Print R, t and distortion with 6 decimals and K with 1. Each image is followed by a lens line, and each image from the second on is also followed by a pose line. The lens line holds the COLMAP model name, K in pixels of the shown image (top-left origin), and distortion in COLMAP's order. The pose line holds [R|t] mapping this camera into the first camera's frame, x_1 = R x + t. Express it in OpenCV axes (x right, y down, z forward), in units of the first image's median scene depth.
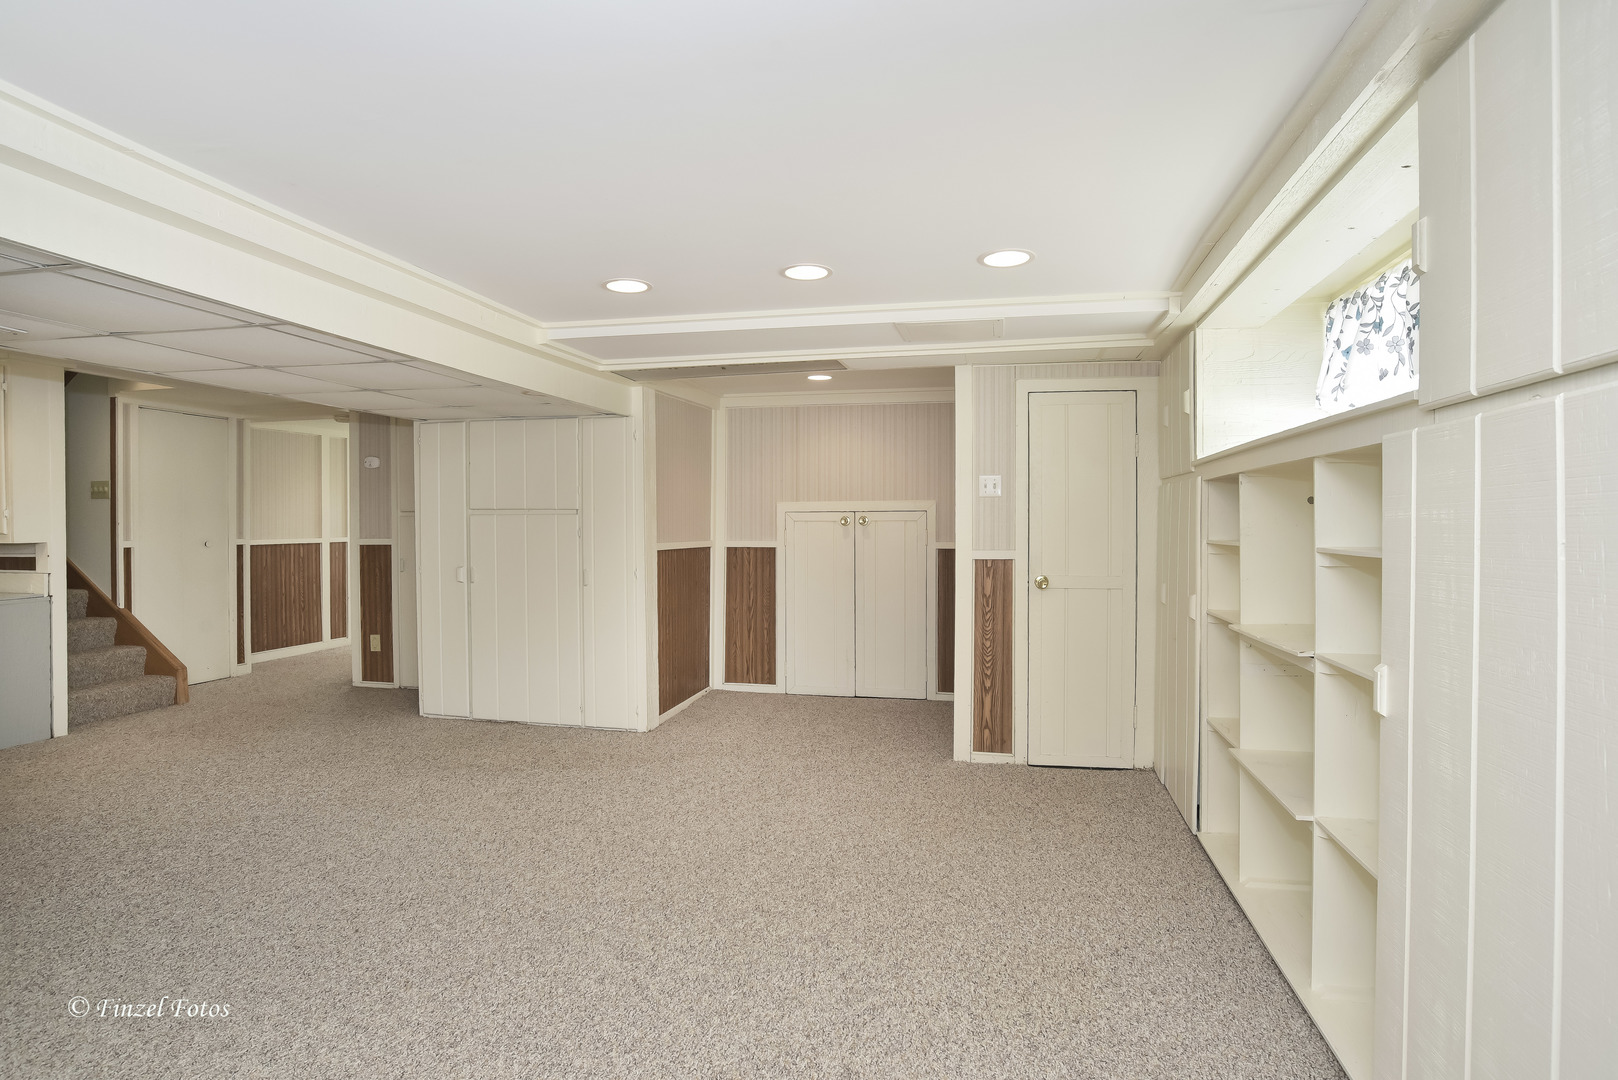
lens RADIAL K [[866.8, 0, 795.1], [0, 866.8, 539.2], [0, 0, 1]] dist [-0.027666, 0.004163]
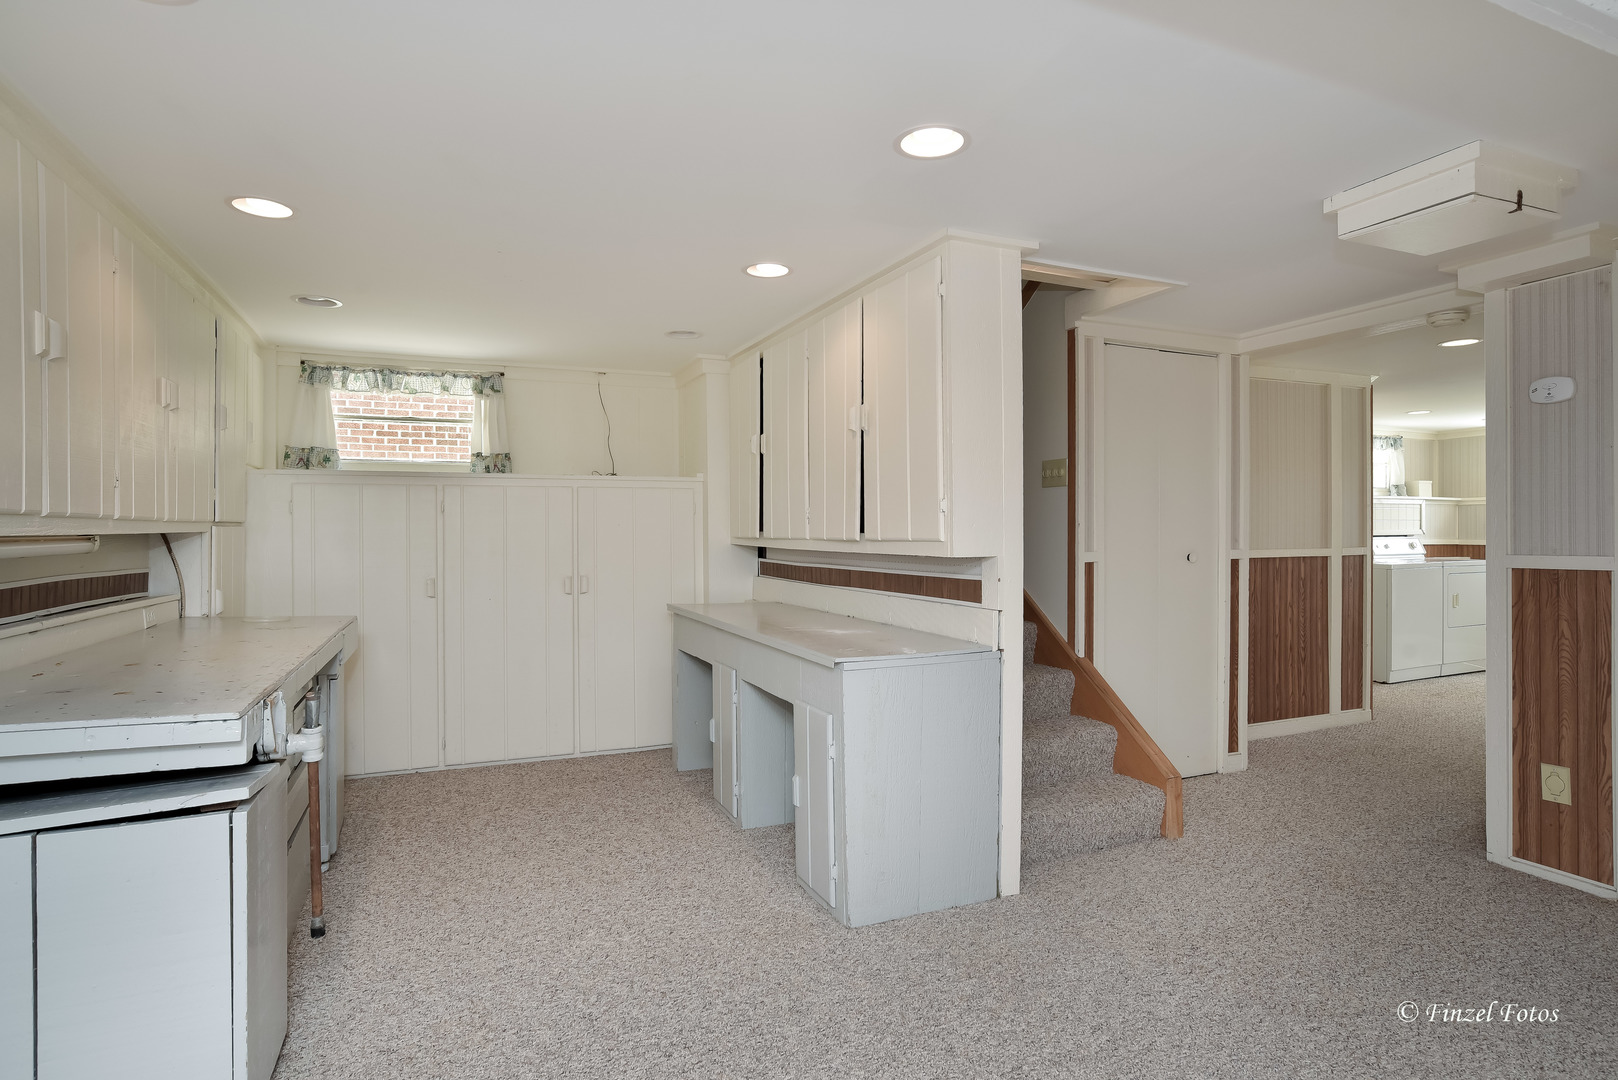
lens RADIAL K [[866.8, 0, 802.0], [0, 866.8, 533.7], [0, 0, 1]] dist [-0.027666, 0.004163]
pose [[0.609950, 0.002566, -0.792436, -0.402876], [-0.012555, 0.999901, -0.006425, -0.004587], [0.792340, 0.013868, 0.609922, 0.436892]]
